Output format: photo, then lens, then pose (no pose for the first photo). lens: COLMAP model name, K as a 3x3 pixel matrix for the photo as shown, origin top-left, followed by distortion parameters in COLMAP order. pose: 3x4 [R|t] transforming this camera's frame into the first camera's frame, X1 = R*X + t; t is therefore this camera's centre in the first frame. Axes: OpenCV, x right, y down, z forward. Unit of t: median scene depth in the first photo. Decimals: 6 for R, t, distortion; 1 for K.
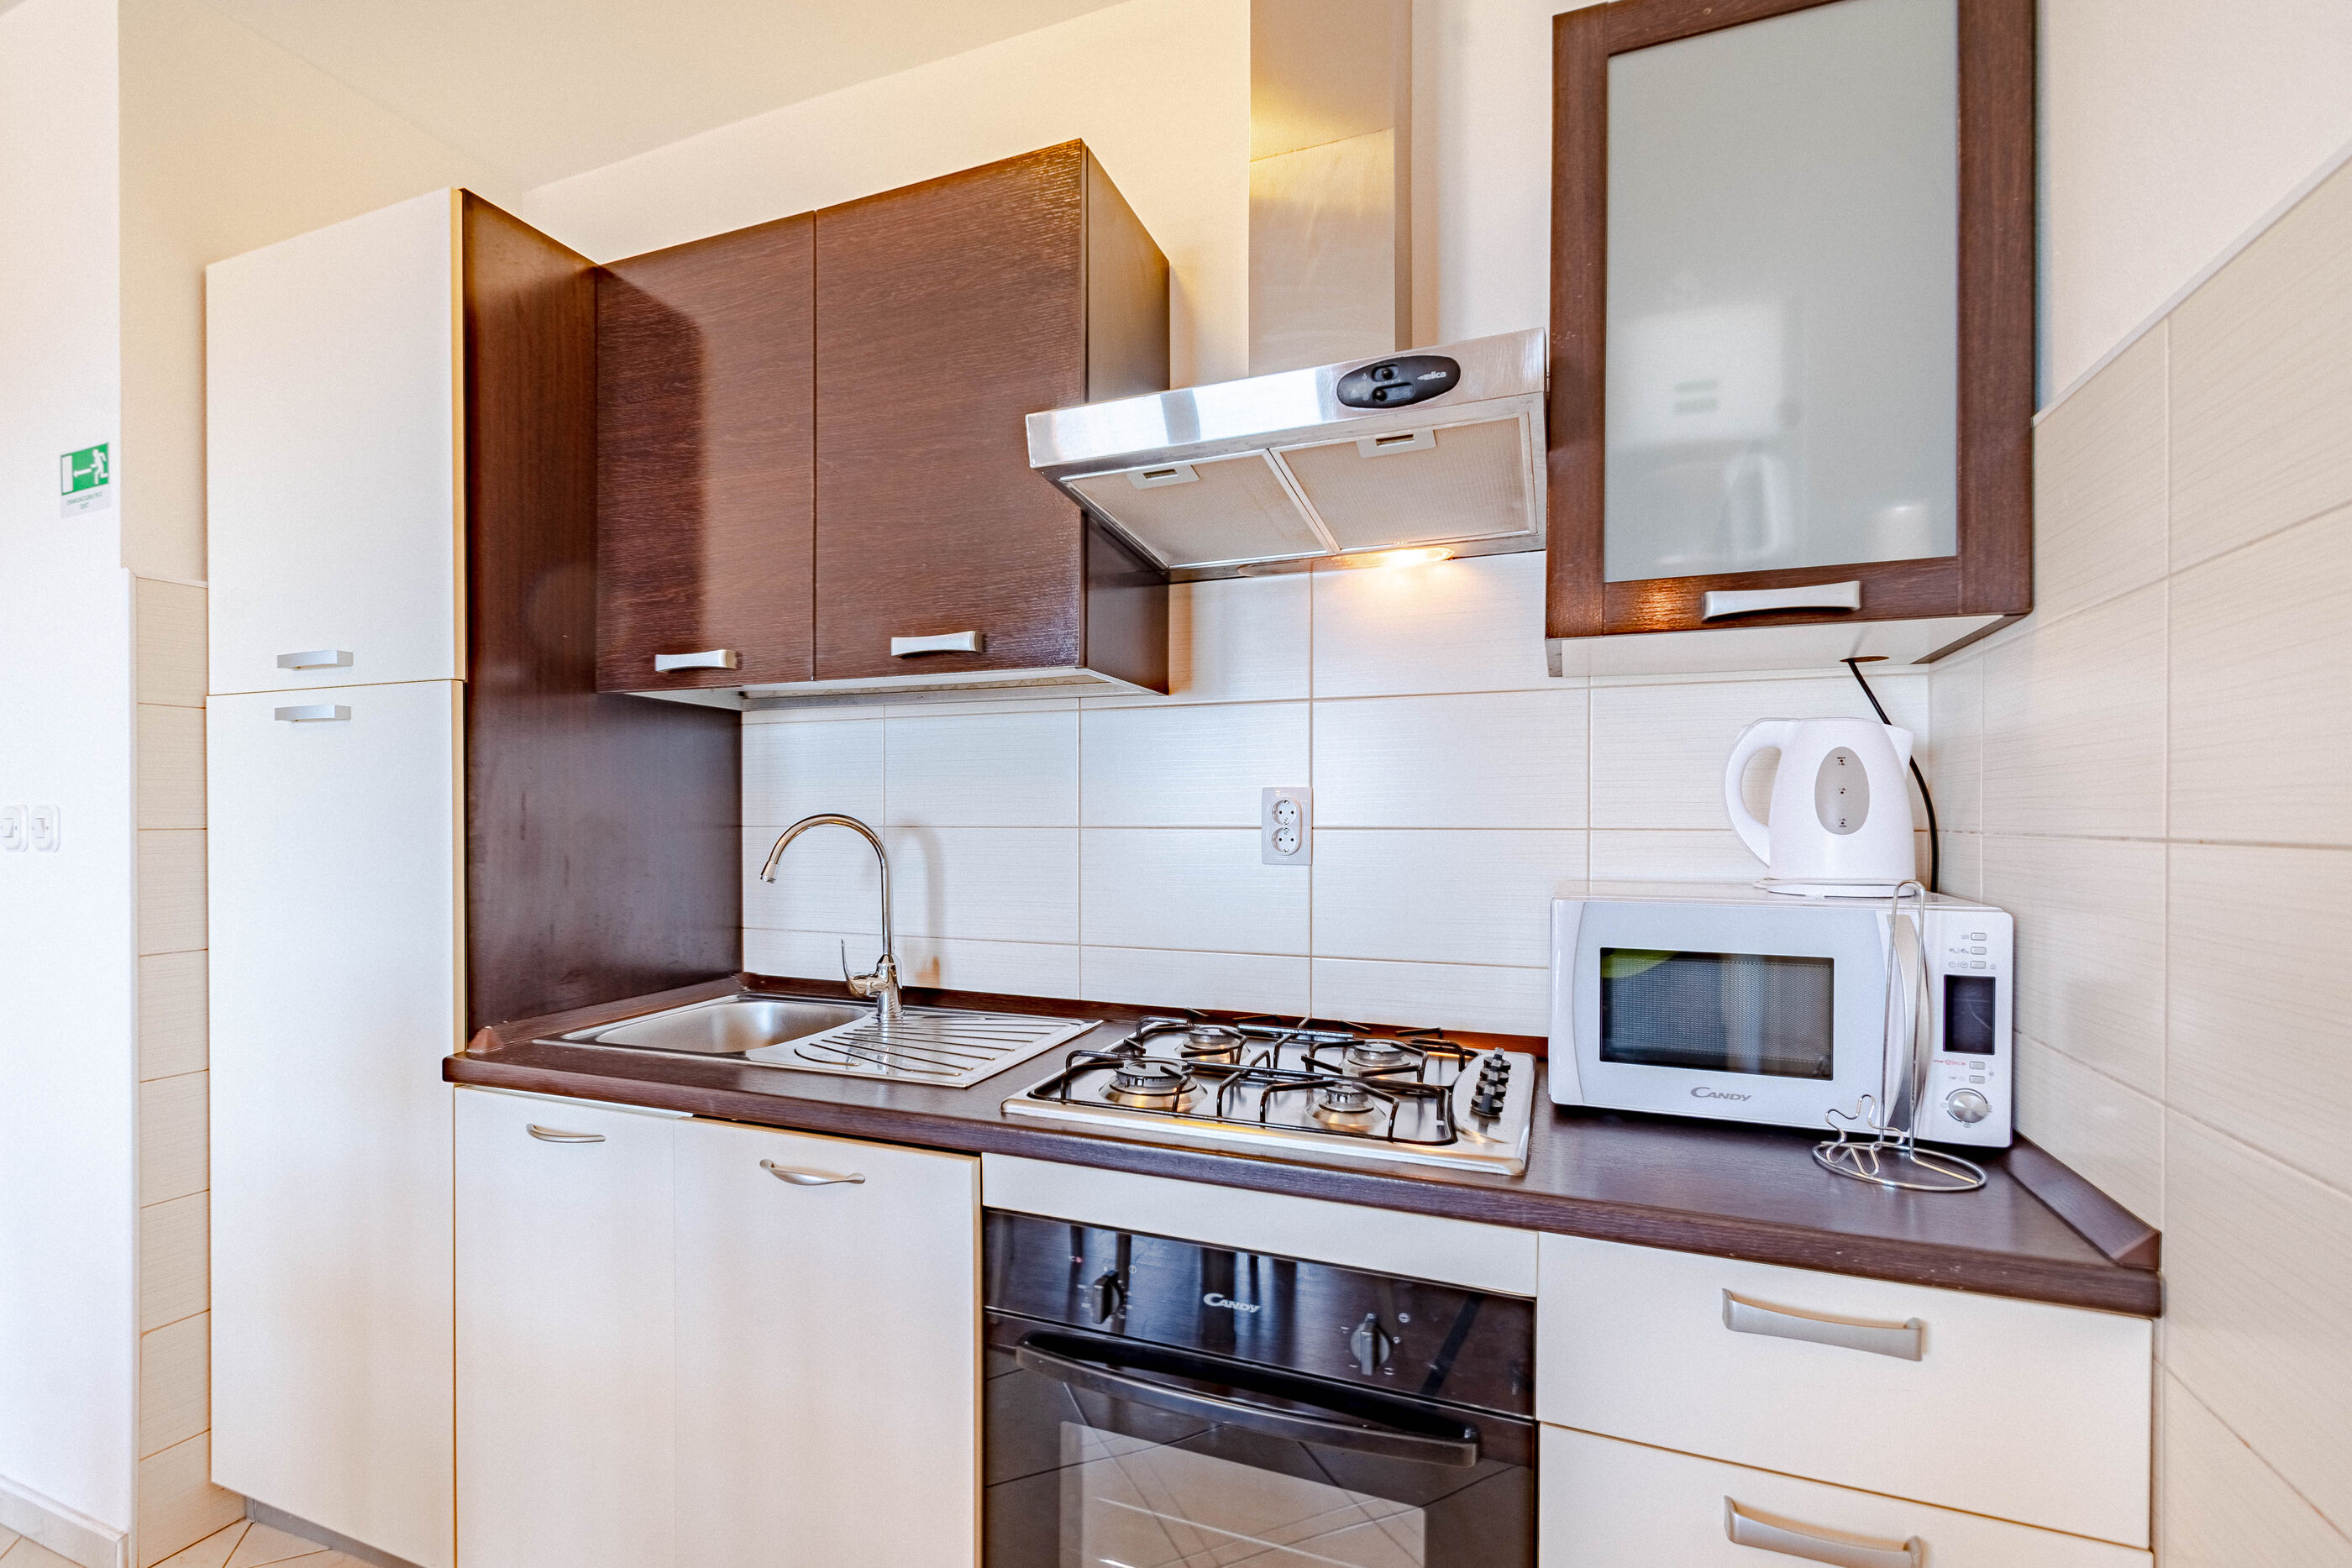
lens RADIAL K [[1063.2, 0, 1155.4], [0, 1063.2, 819.8], [0, 0, 1]] dist [0.039106, -0.028076]
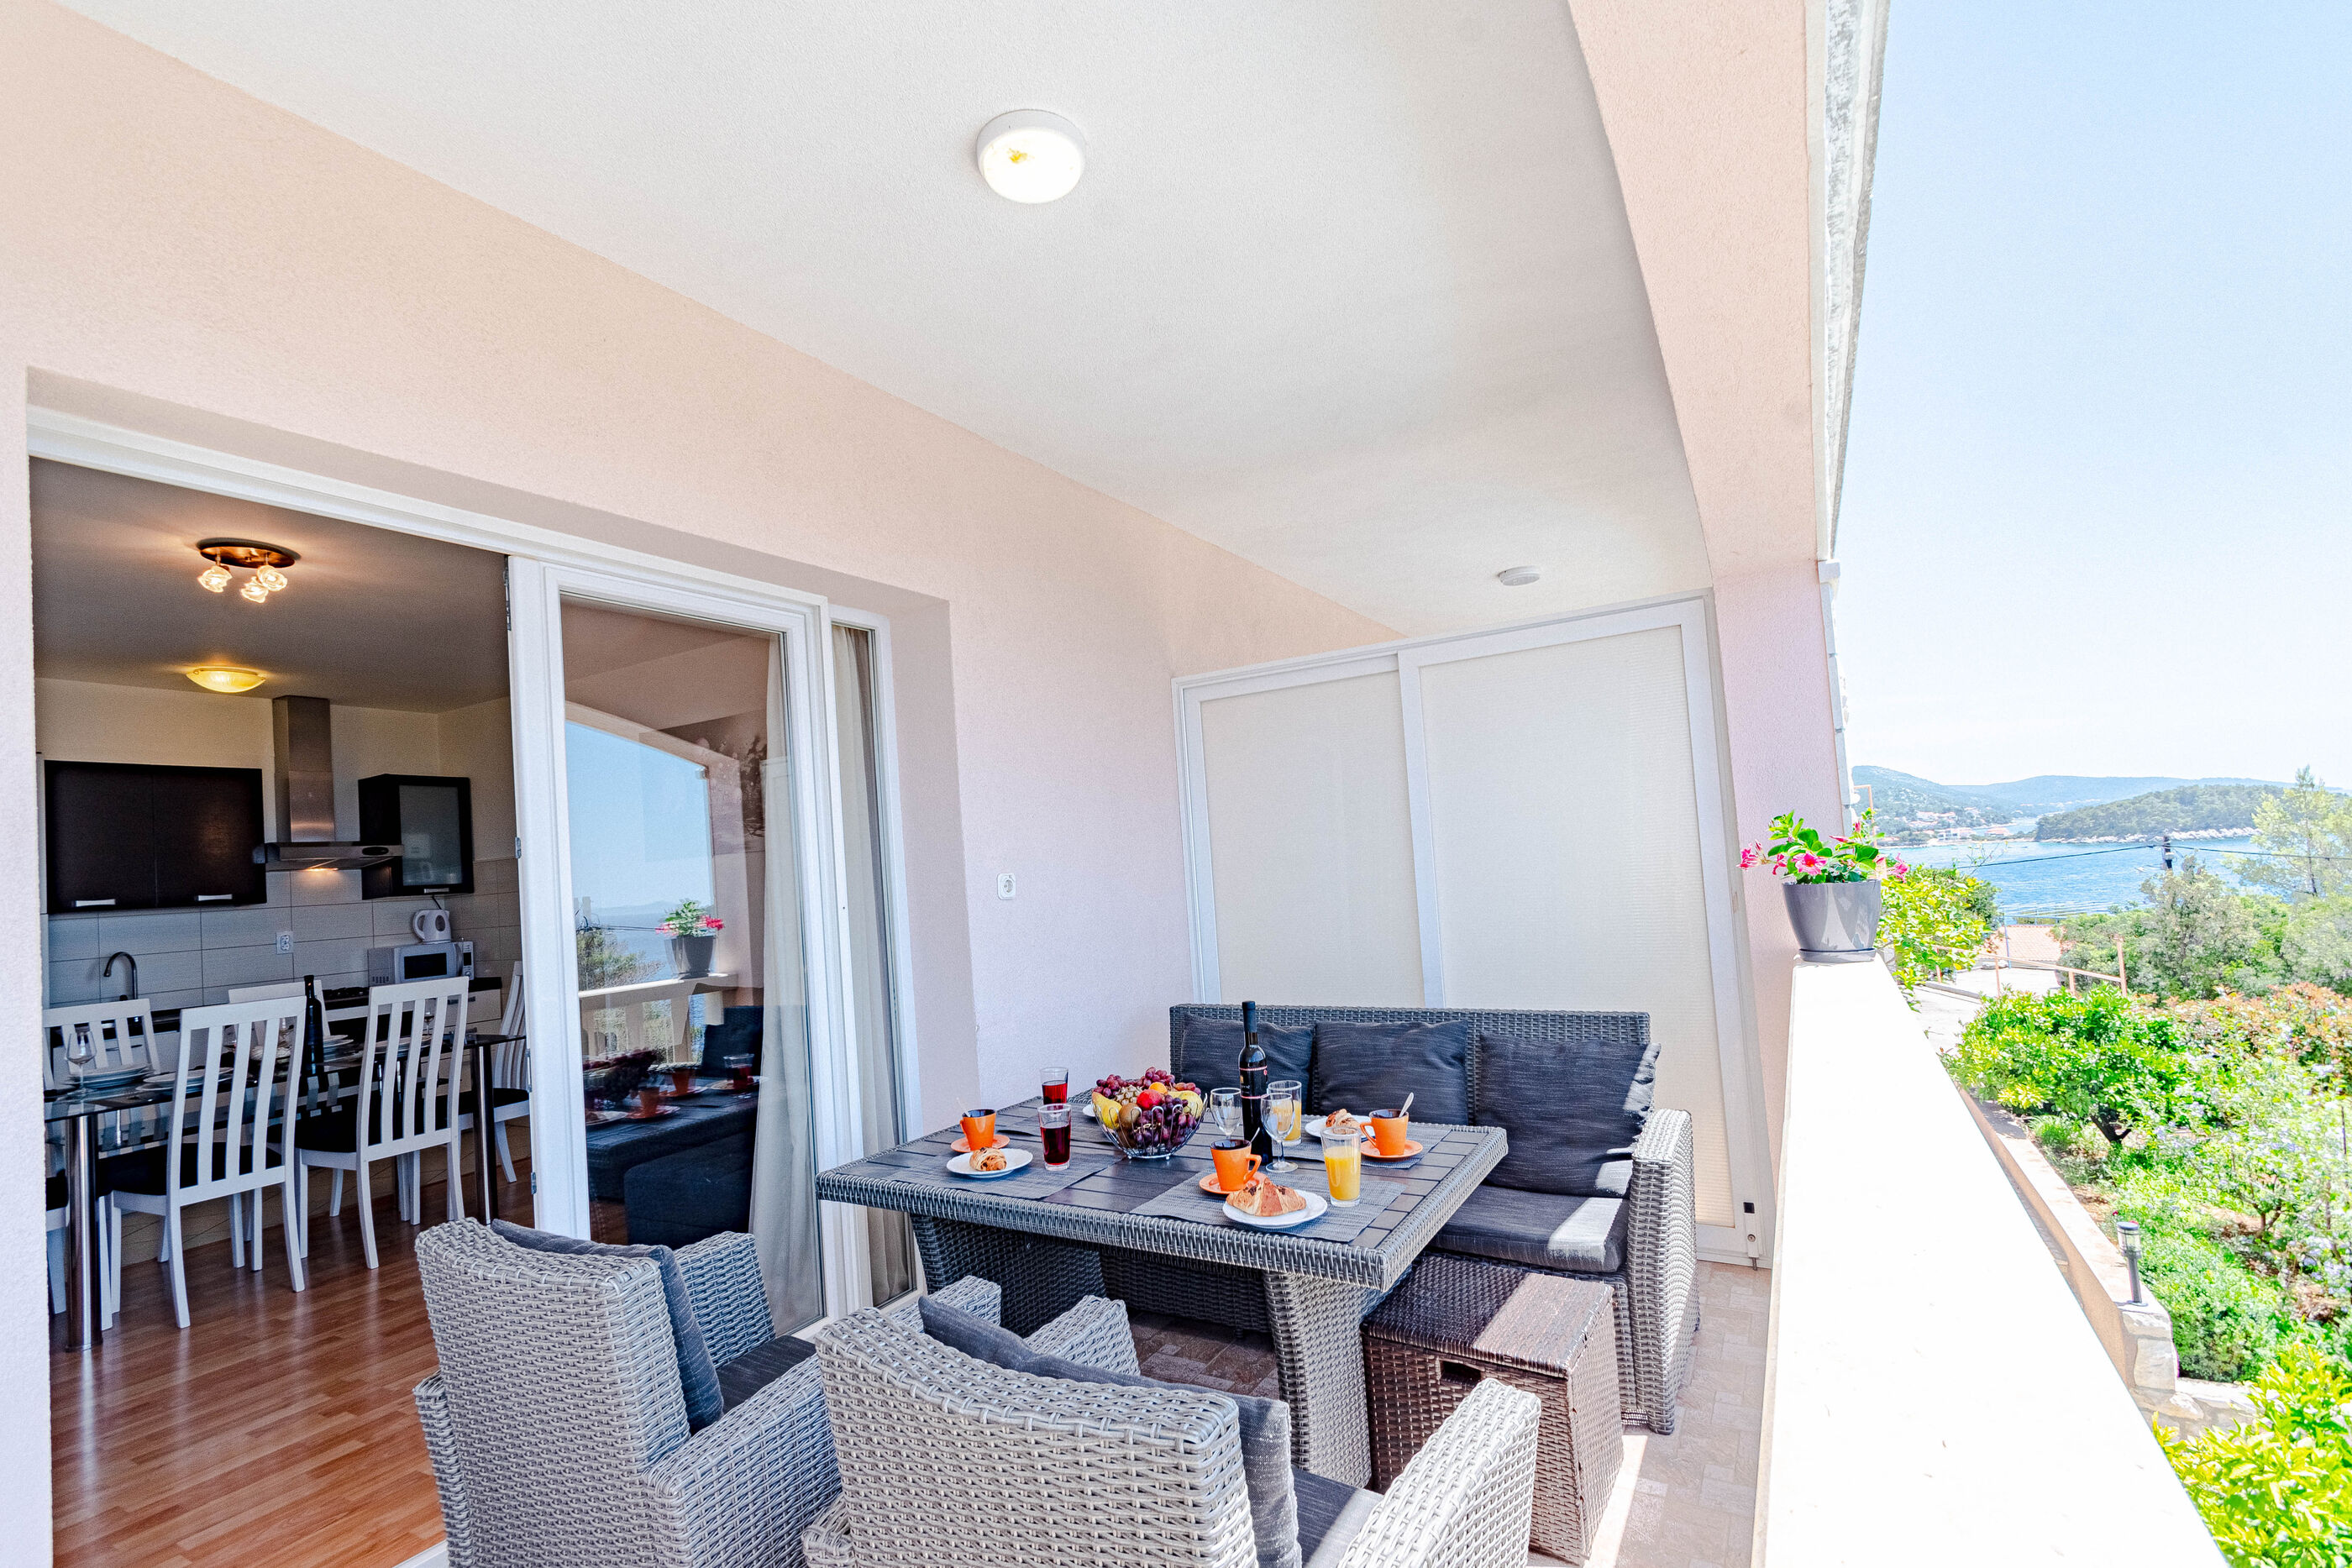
lens RADIAL K [[1062.4, 0, 1166.0], [0, 1062.4, 824.8], [0, 0, 1]] dist [0.020832, -0.012439]
pose [[0.151859, 0.034010, 0.987817, -4.190730], [0.077244, 0.995943, -0.046164, 0.008503], [-0.985379, 0.083313, 0.148615, -3.474220]]
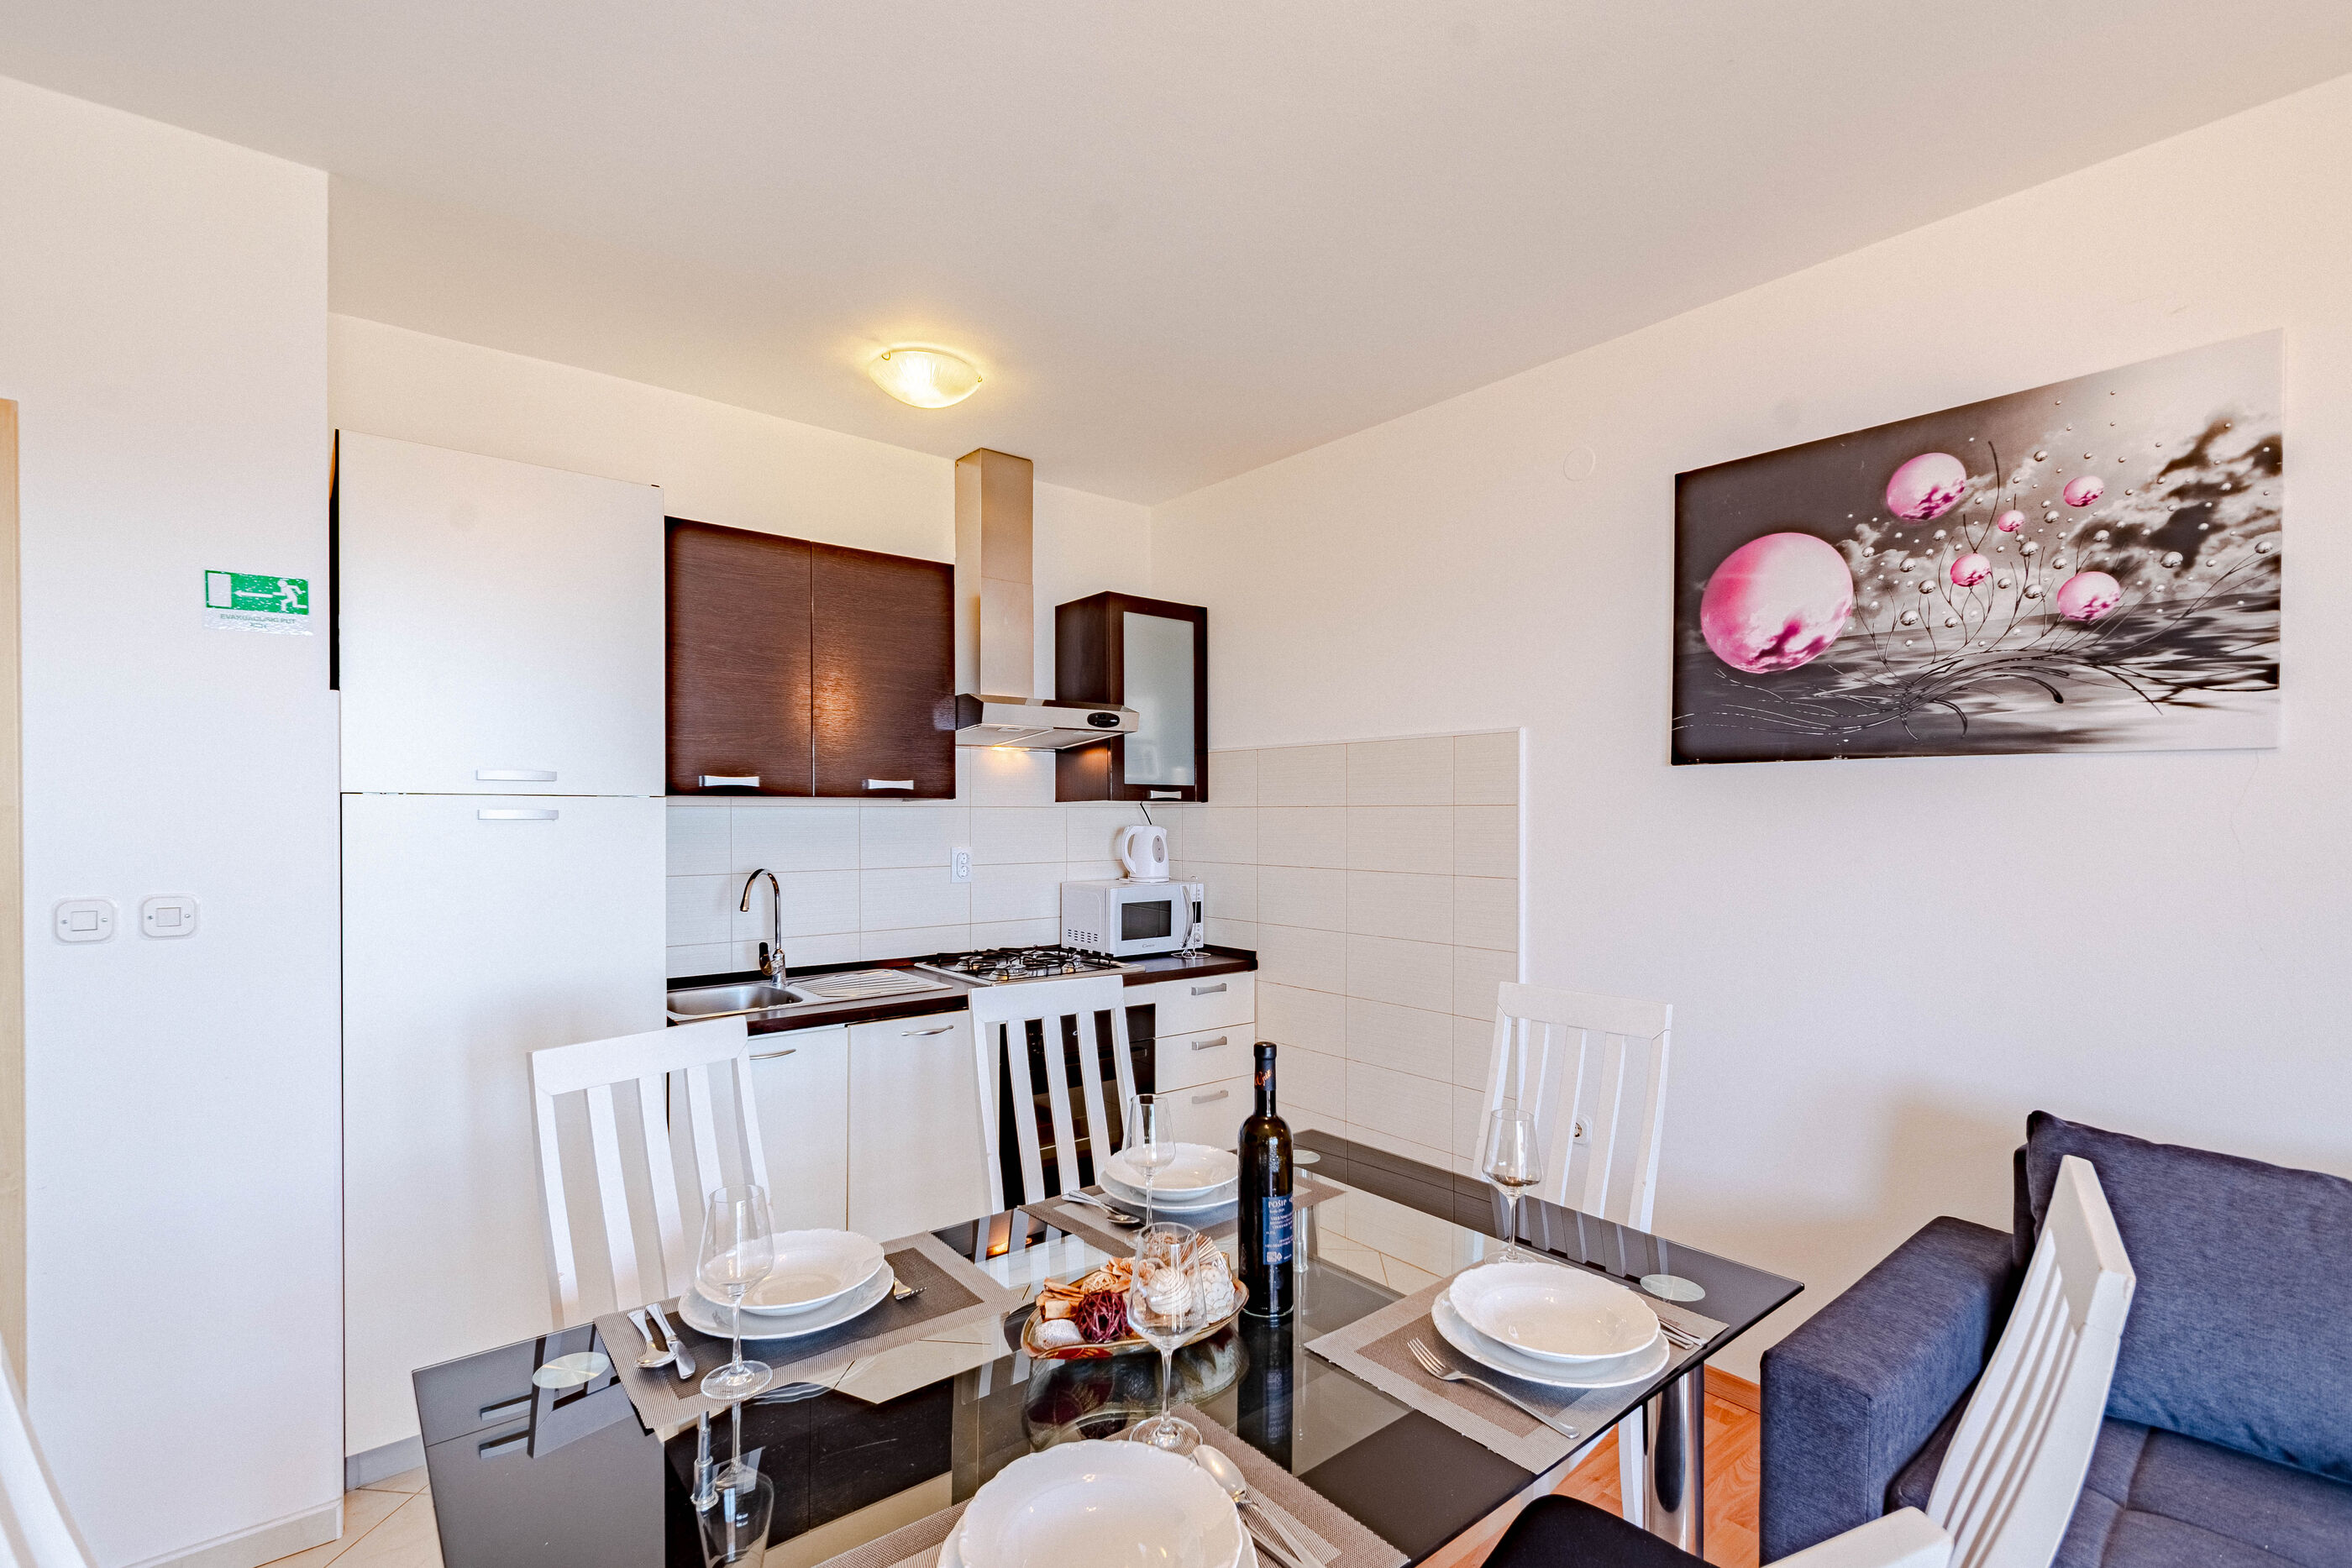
lens RADIAL K [[1048.4, 0, 1146.1], [0, 1048.4, 830.8], [0, 0, 1]] dist [-0.002385, -0.004406]
pose [[0.507499, -0.011063, 0.861581, -2.142676], [0.005314, 0.999939, 0.009710, -0.115121], [-0.861636, -0.000349, 0.507527, -0.576134]]
